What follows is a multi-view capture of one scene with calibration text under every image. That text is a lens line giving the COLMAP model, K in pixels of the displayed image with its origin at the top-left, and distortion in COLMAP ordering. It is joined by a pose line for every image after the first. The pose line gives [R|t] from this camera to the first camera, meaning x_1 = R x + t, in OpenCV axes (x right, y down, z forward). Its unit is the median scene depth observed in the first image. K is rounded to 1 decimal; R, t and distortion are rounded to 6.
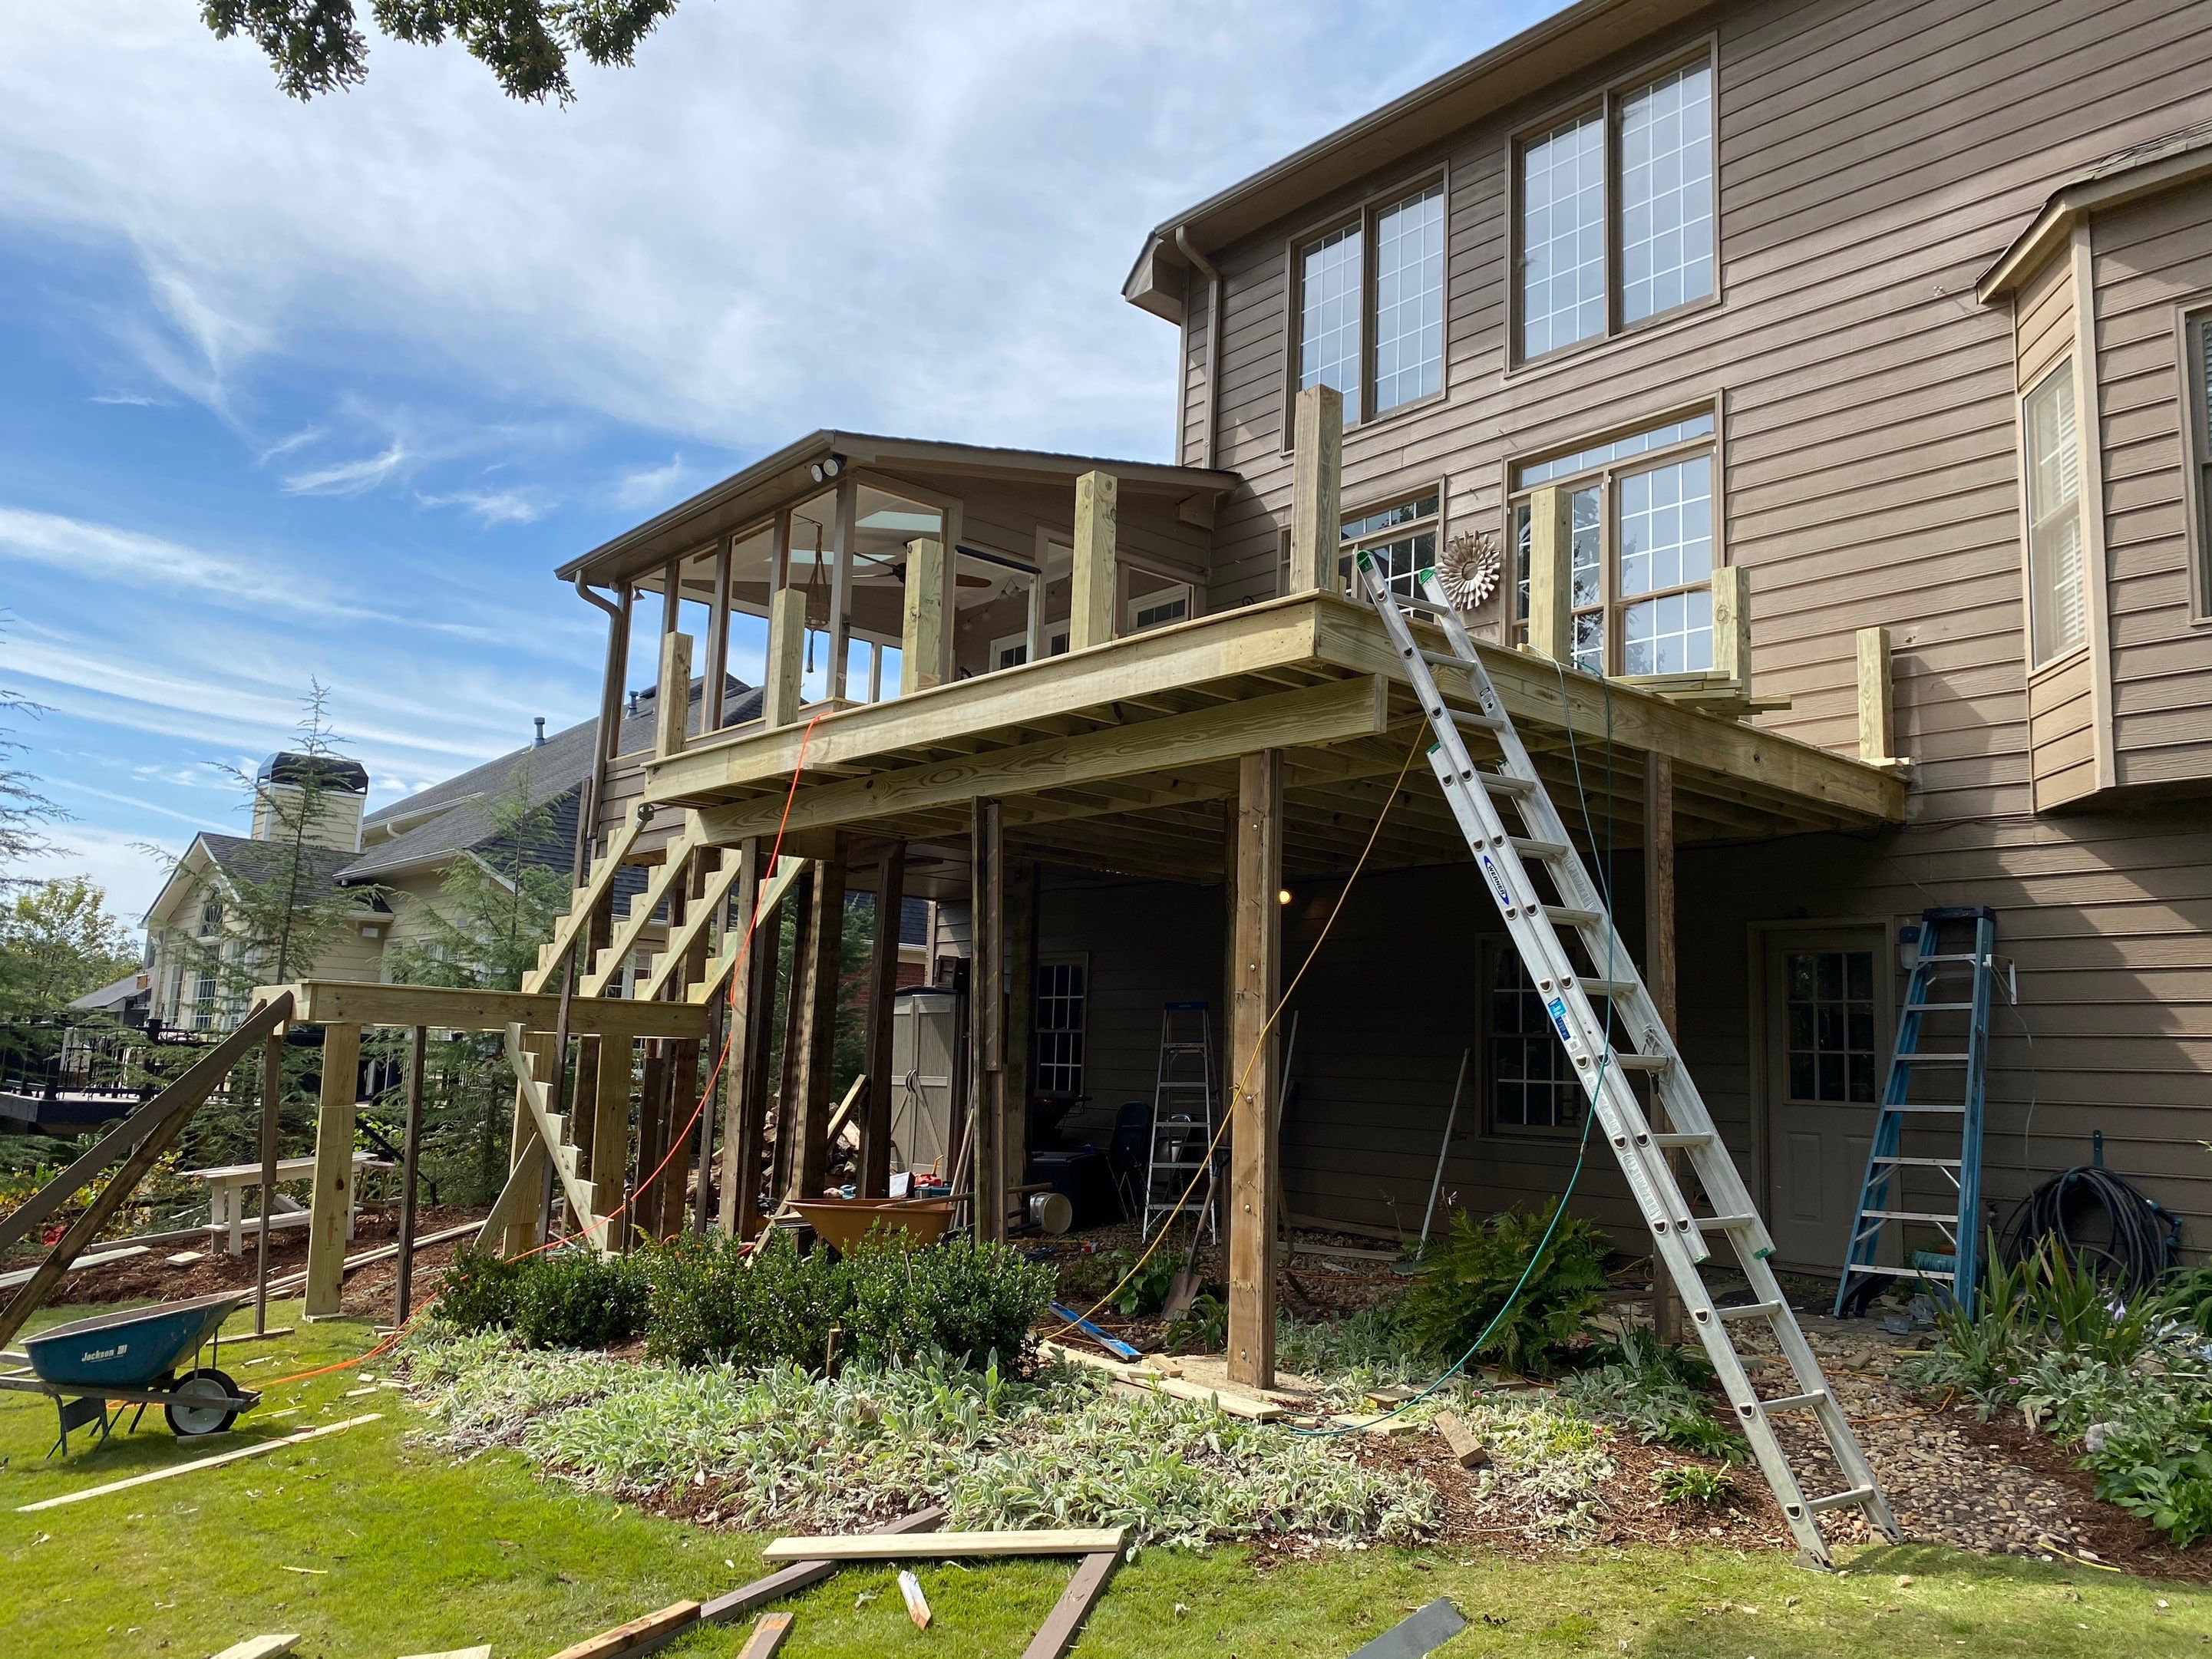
lens RADIAL K [[1679.1, 0, 1107.1], [0, 1679.1, 825.9], [0, 0, 1]] dist [0.045015, -0.046537]
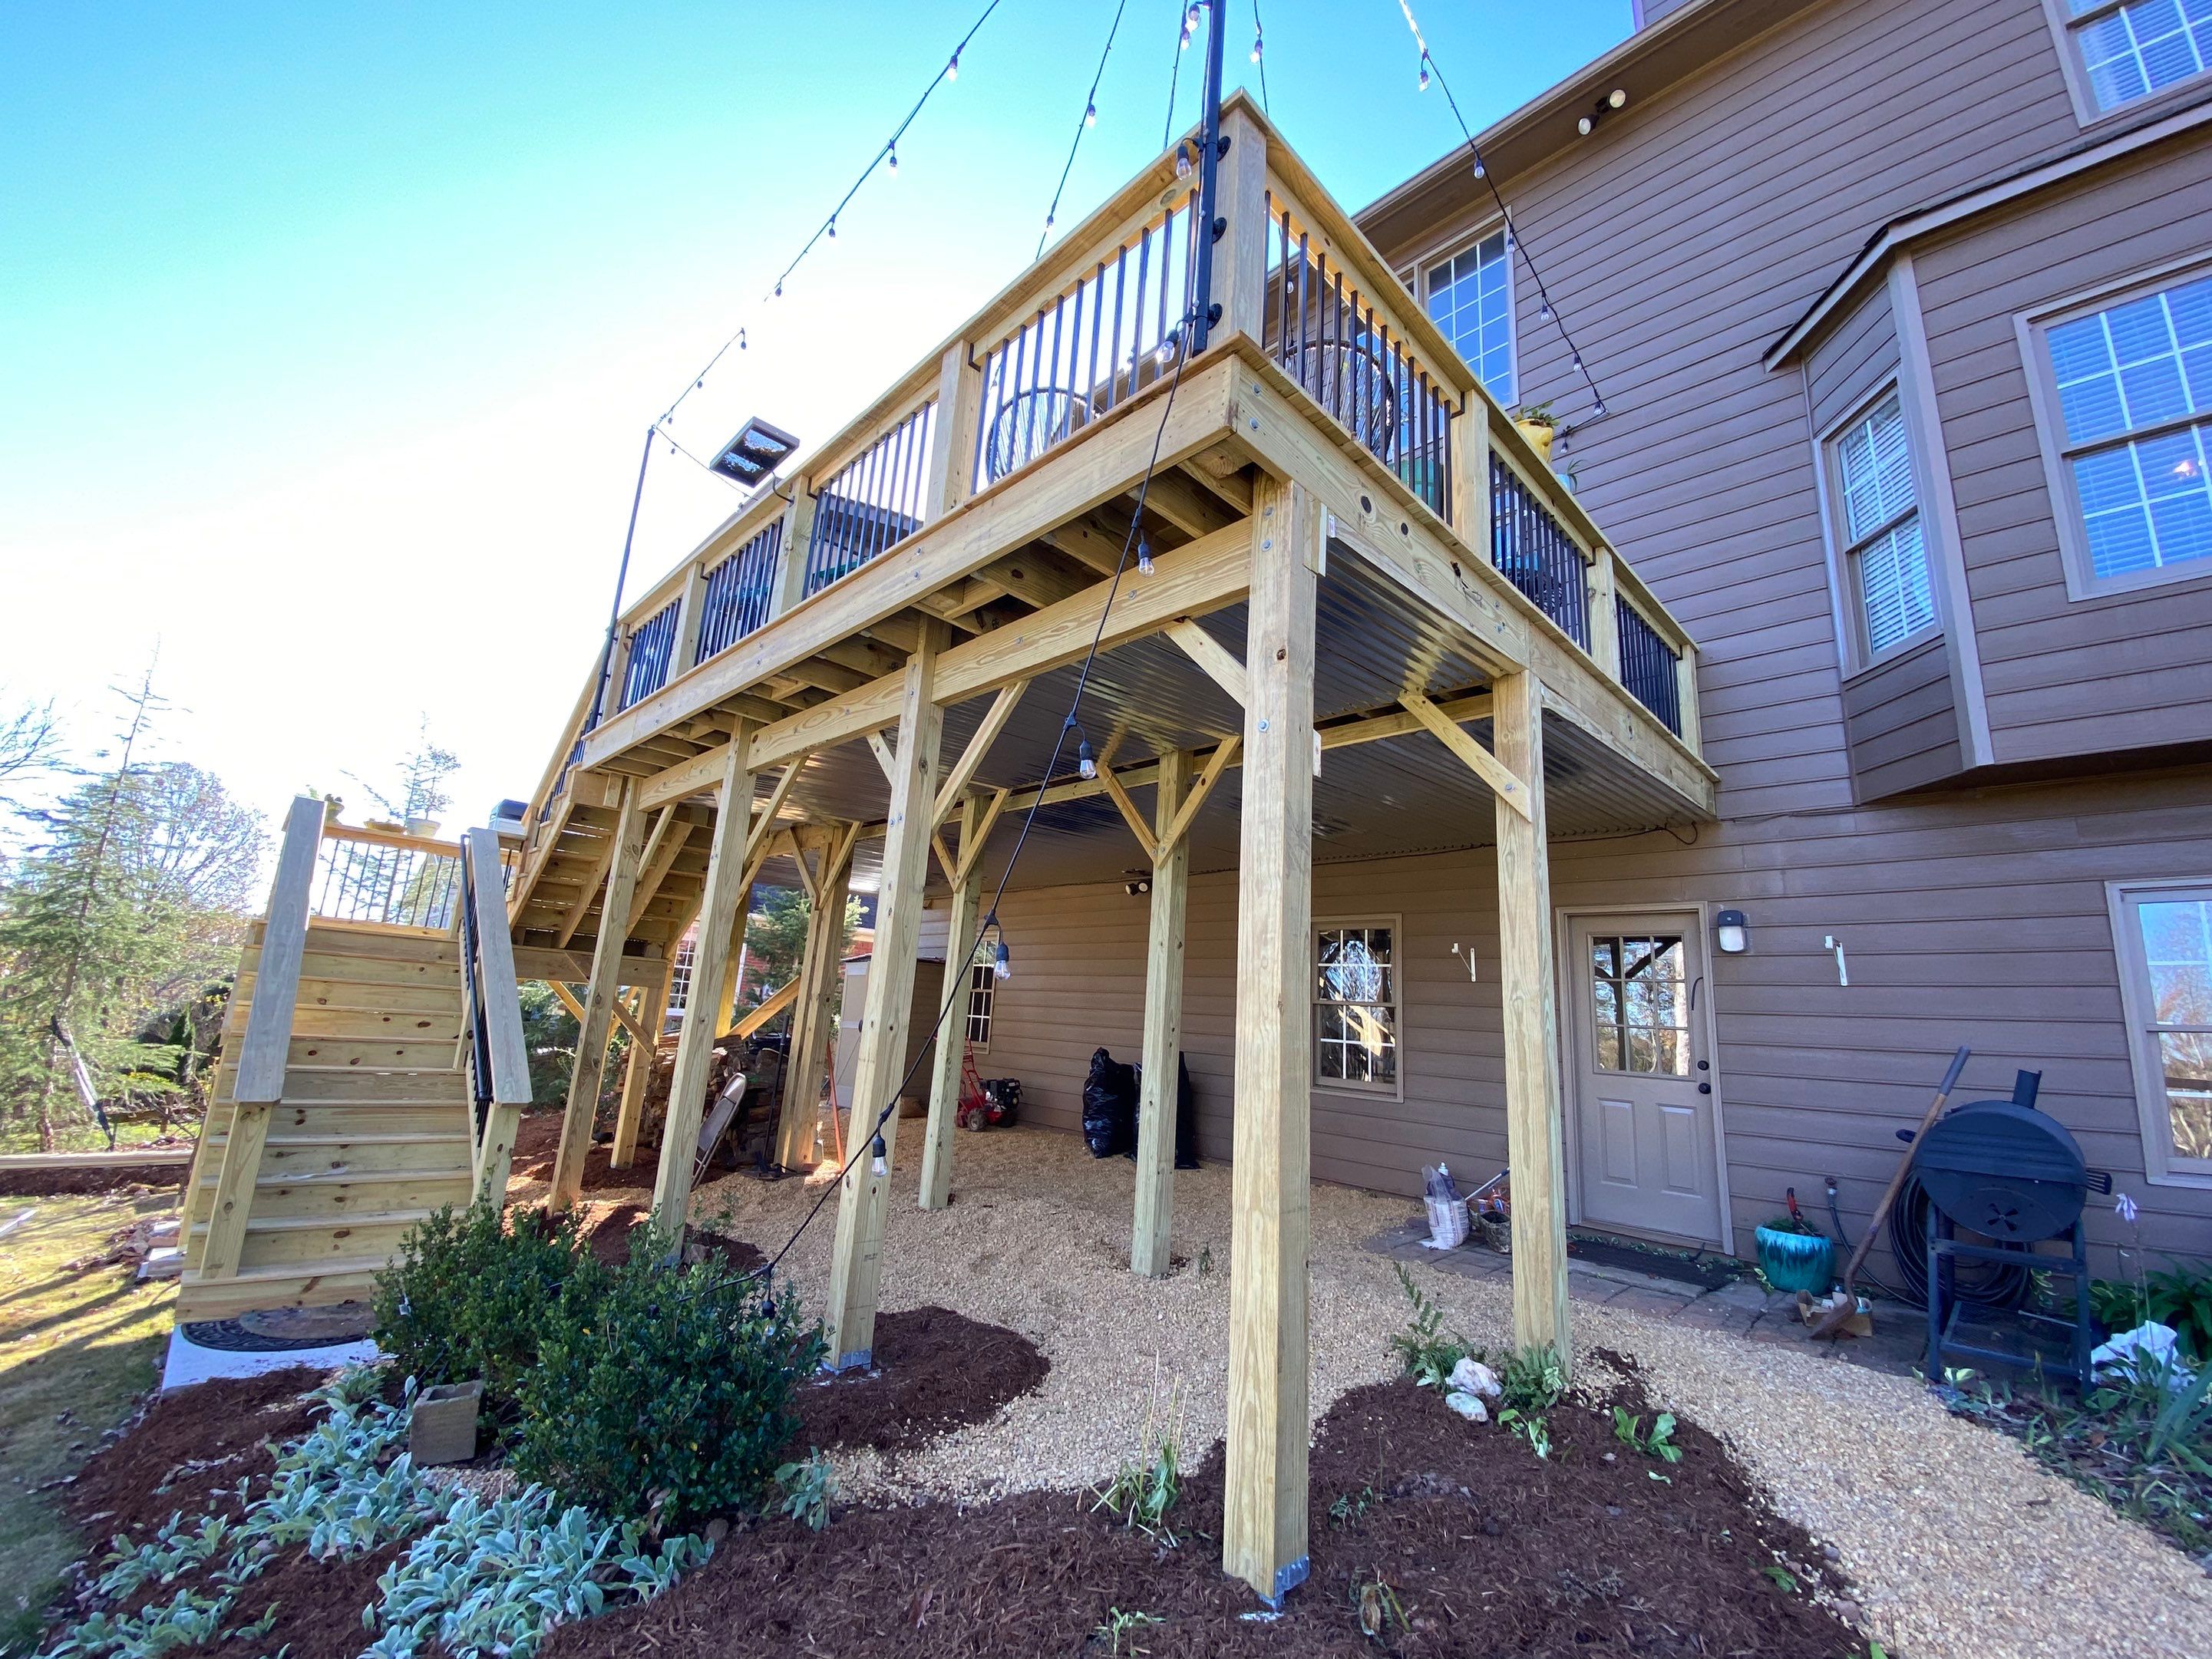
lens RADIAL K [[895.2, 0, 1100.9], [0, 895.2, 825.5], [0, 0, 1]] dist [0.013075, -0.017610]
pose [[0.997371, 0.040136, 0.060327, 0.031101], [-0.035981, 0.997005, -0.068456, 0.046415], [-0.062894, 0.066105, 0.995829, 0.359128]]
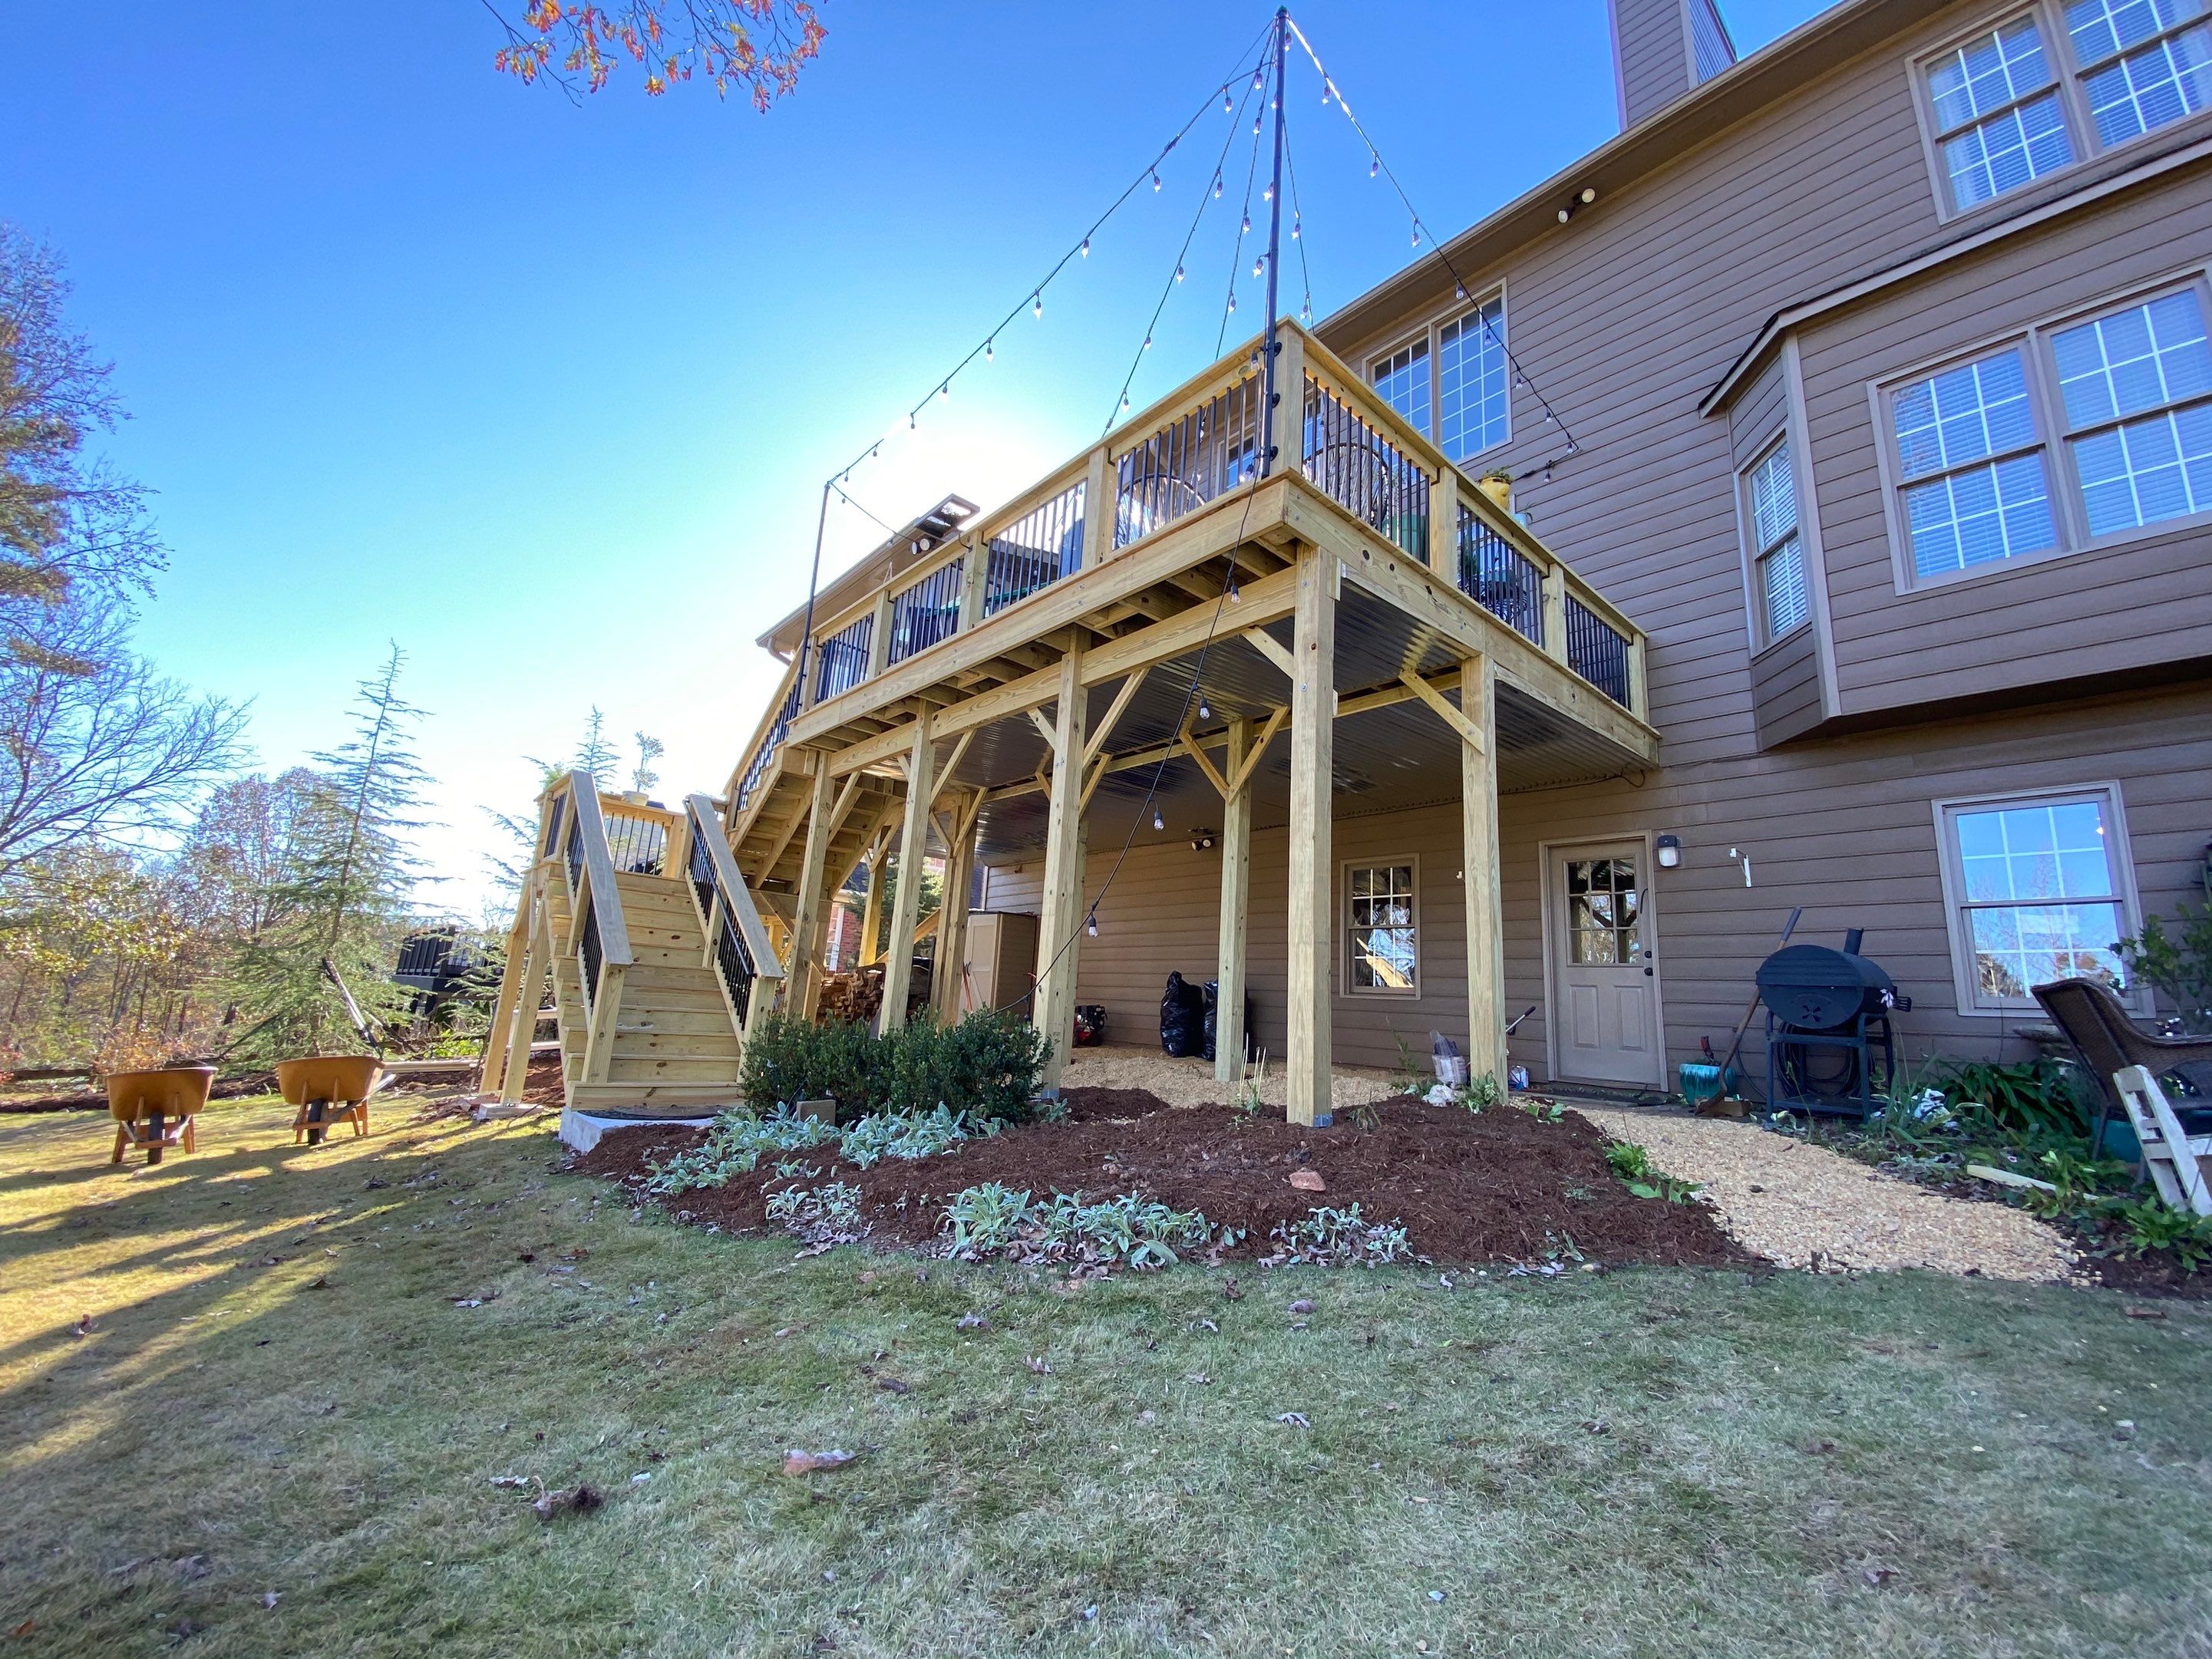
lens RADIAL K [[890.6, 0, 1100.6], [0, 890.6, 827.0], [0, 0, 1]] dist [0.030367, -0.027401]
pose [[0.999514, 0.028912, 0.011655, -0.005258], [-0.028098, 0.997502, -0.064813, 0.090373], [-0.013500, 0.064454, 0.997829, 0.203512]]
